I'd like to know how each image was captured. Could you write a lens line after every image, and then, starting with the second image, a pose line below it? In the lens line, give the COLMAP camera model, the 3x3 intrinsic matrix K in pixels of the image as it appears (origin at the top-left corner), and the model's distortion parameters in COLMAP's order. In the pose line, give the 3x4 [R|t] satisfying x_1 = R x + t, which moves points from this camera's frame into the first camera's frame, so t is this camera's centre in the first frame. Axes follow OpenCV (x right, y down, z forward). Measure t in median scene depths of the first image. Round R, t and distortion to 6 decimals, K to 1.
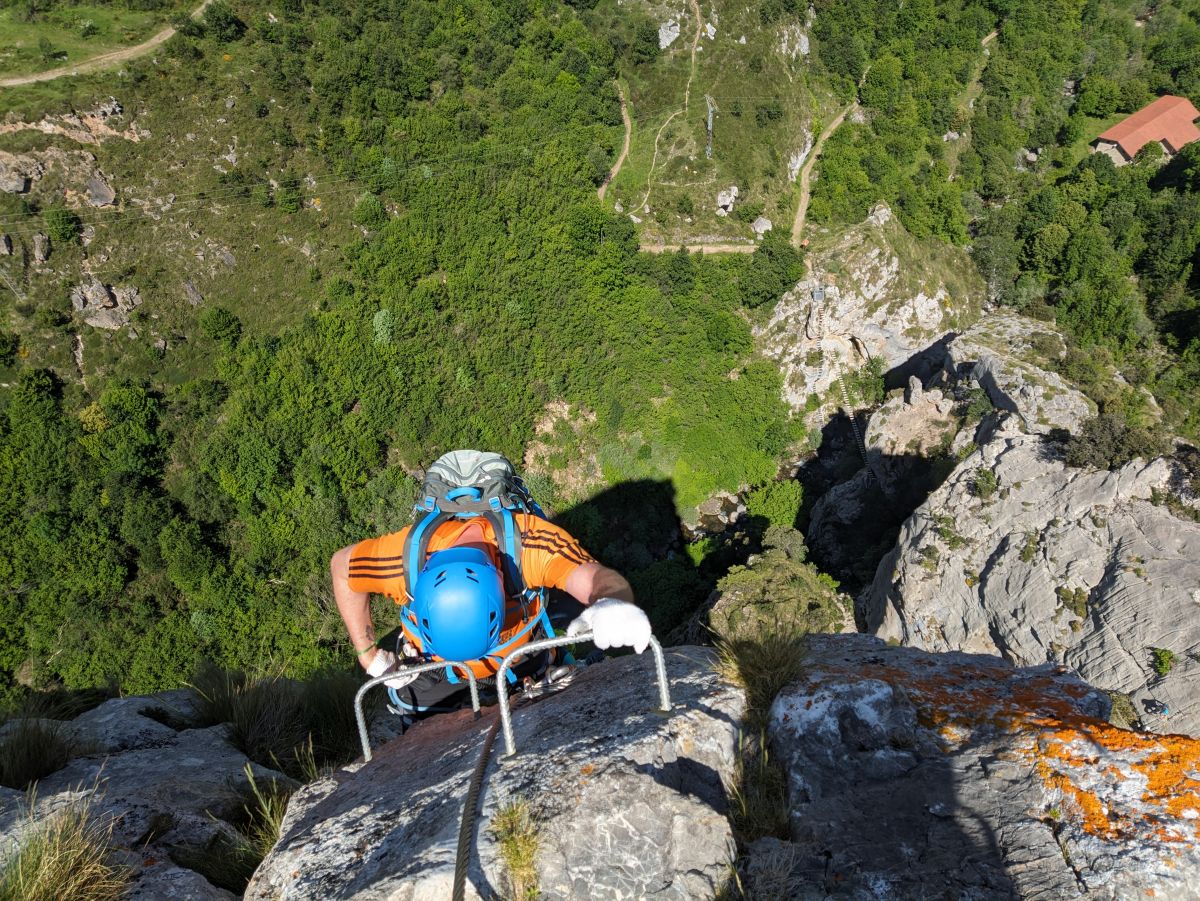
lens RADIAL K [[878.5, 0, 608.2], [0, 878.5, 452.6], [0, 0, 1]] dist [0.094676, -0.120805]
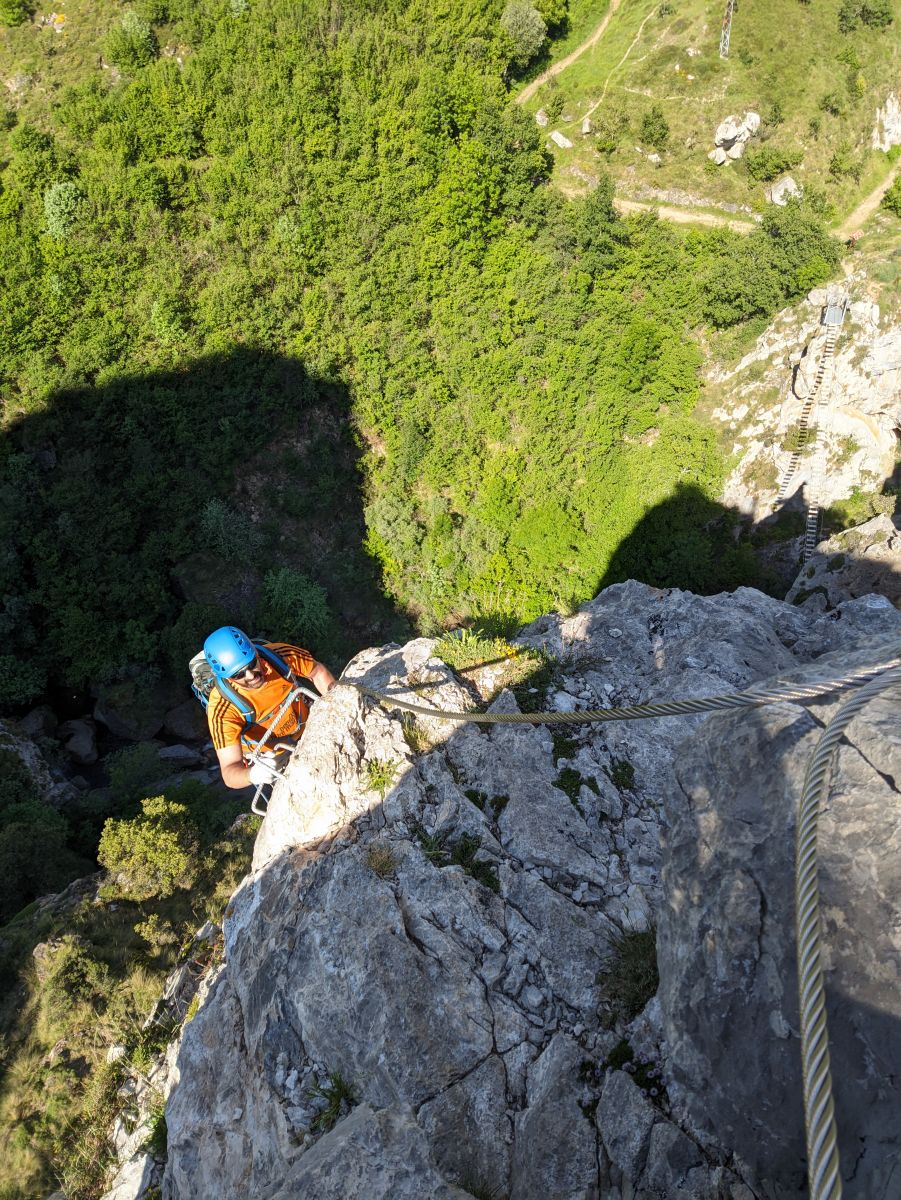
lens RADIAL K [[878.5, 0, 454.6], [0, 878.5, 599.9], [0, 0, 1]] dist [0.094676, -0.120805]
pose [[0.930908, 0.269986, -0.246005, 0.195552], [-0.257048, 0.962749, 0.083906, -0.005228], [0.259495, -0.014874, 0.965630, 0.422355]]
